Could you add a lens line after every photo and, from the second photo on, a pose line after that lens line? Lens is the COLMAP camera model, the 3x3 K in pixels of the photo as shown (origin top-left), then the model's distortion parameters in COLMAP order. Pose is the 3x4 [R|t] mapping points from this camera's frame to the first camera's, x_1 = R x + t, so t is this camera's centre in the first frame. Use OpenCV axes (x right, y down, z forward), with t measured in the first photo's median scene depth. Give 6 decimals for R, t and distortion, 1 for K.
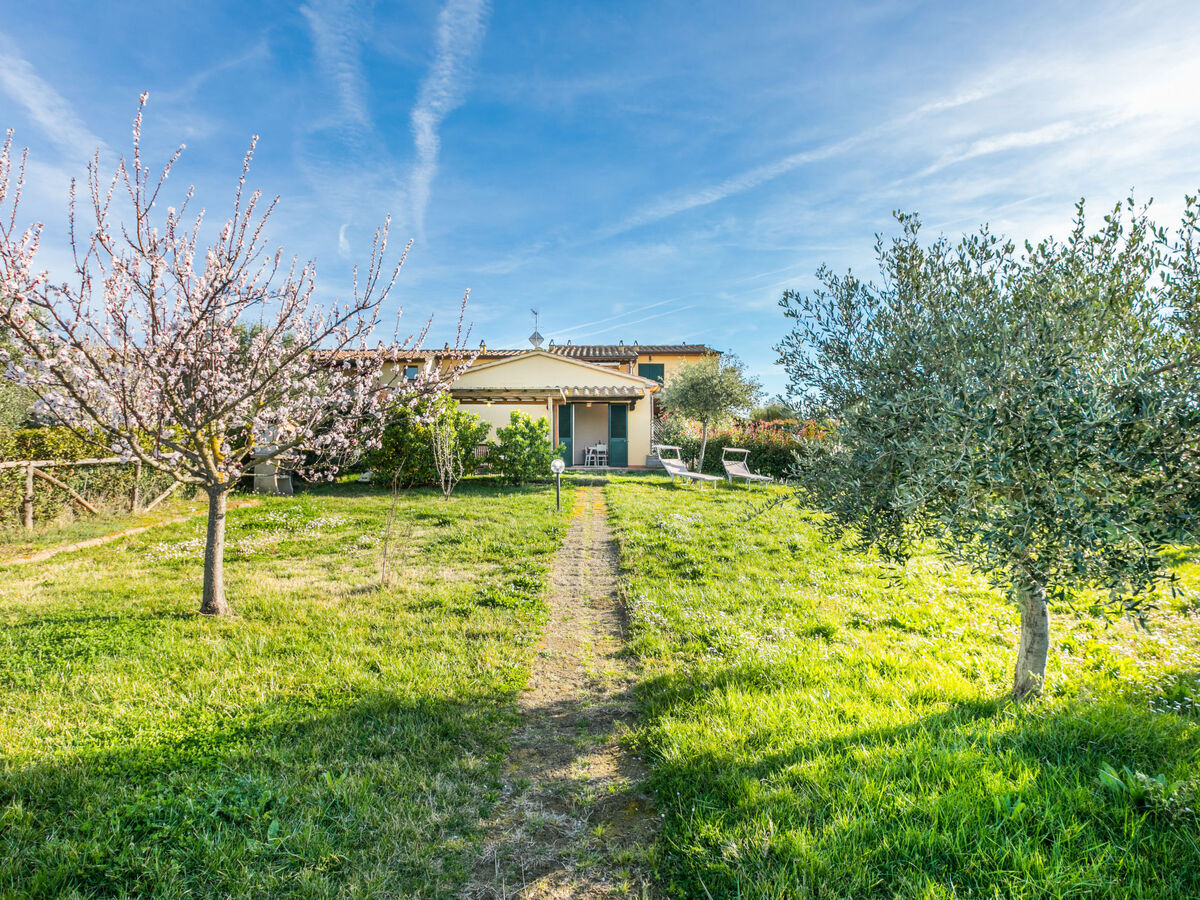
lens RADIAL K [[600.0, 0, 602.8], [0, 600.0, 469.1], [0, 0, 1]] dist [0.002469, 0.001638]
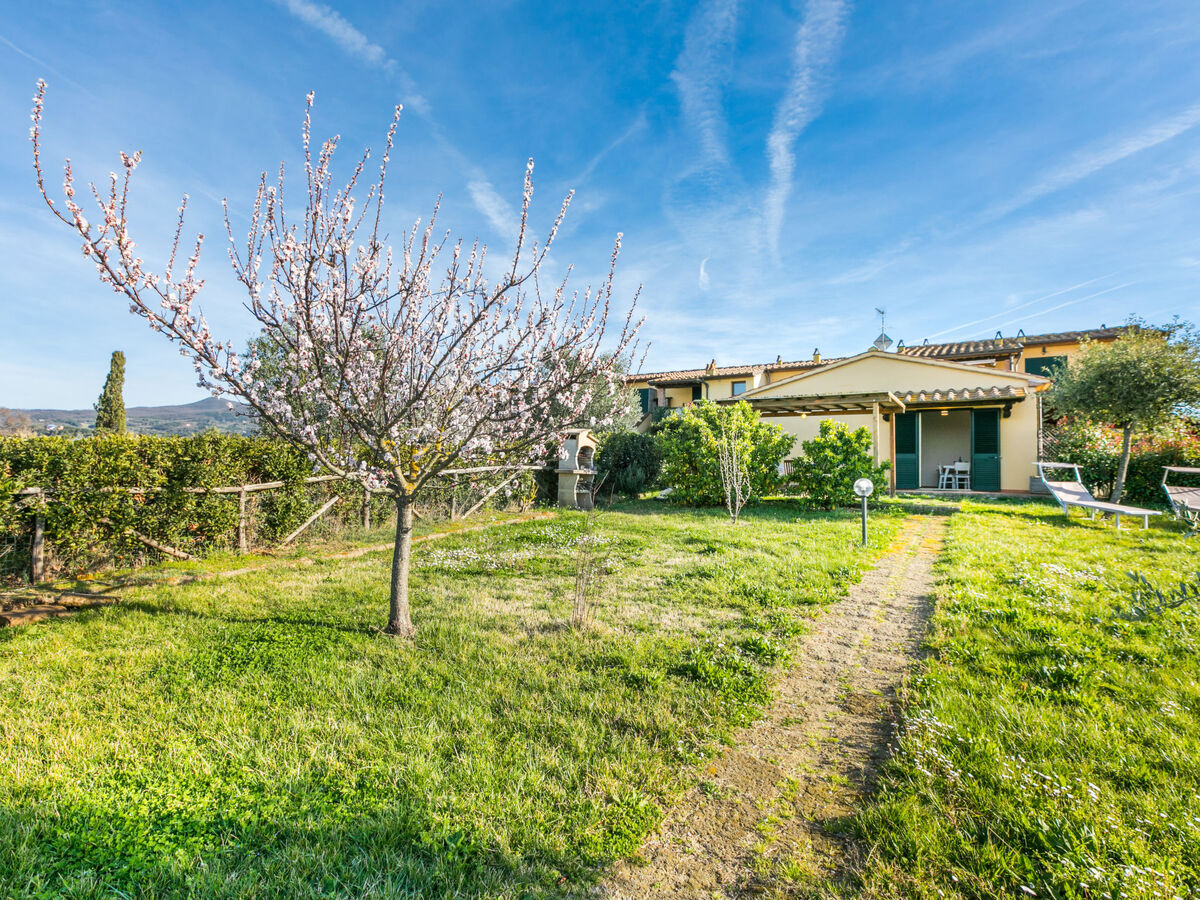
lens RADIAL K [[600.0, 0, 602.8], [0, 600.0, 469.1], [0, 0, 1]] dist [0.002469, 0.001638]
pose [[0.841011, 0.008788, -0.540946, 0.038505], [-0.025834, 0.999380, -0.023929, -0.000971], [0.540400, 0.034100, 0.840717, 0.108249]]
